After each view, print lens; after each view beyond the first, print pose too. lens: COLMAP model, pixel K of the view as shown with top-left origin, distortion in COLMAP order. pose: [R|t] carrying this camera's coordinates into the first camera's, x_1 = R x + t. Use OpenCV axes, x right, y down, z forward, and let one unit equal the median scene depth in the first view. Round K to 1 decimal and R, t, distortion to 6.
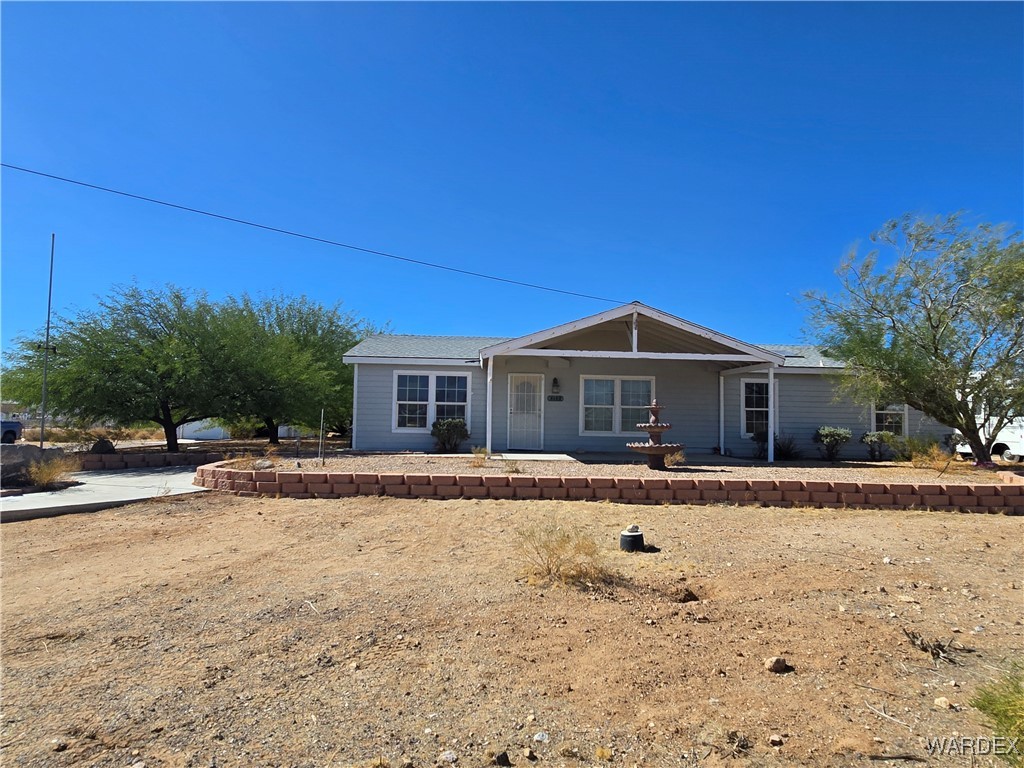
lens RADIAL K [[587.2, 0, 515.2], [0, 587.2, 385.0], [0, 0, 1]] dist [-0.001583, -0.000645]
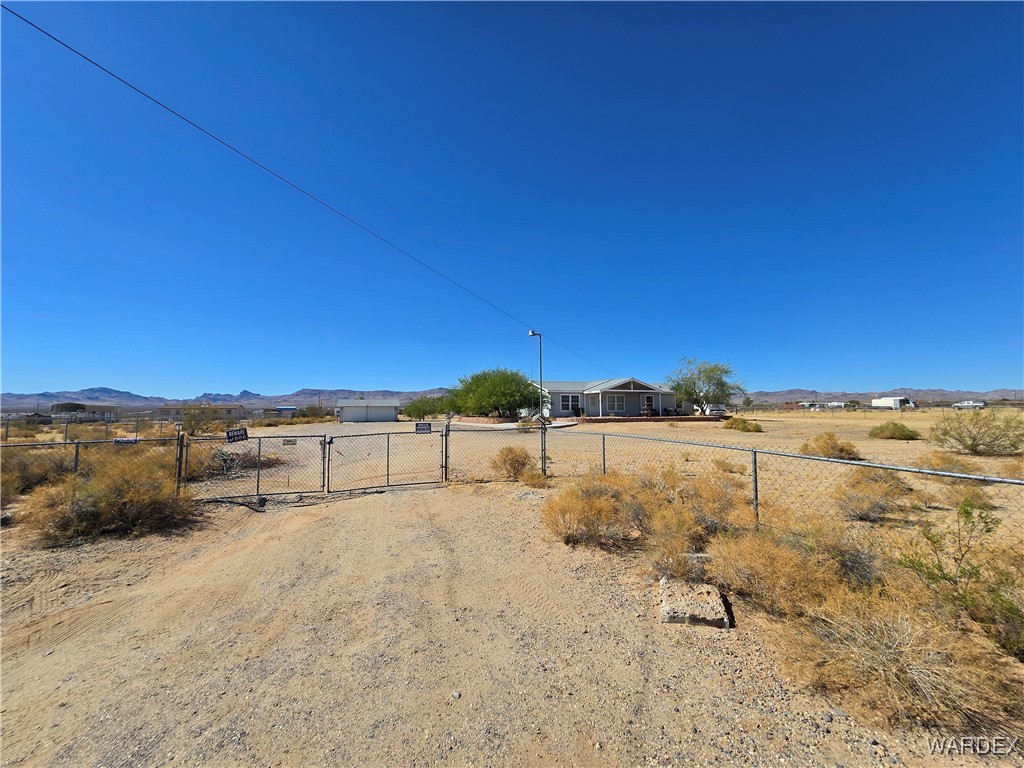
lens RADIAL K [[420.7, 0, 509.9], [0, 420.7, 380.9], [0, 0, 1]] dist [-0.005345, 0.000679]
pose [[0.964675, -0.001892, 0.263437, -1.150463], [0.004561, 0.999944, -0.009518, -0.079643], [-0.263405, 0.010383, 0.964630, -1.325254]]
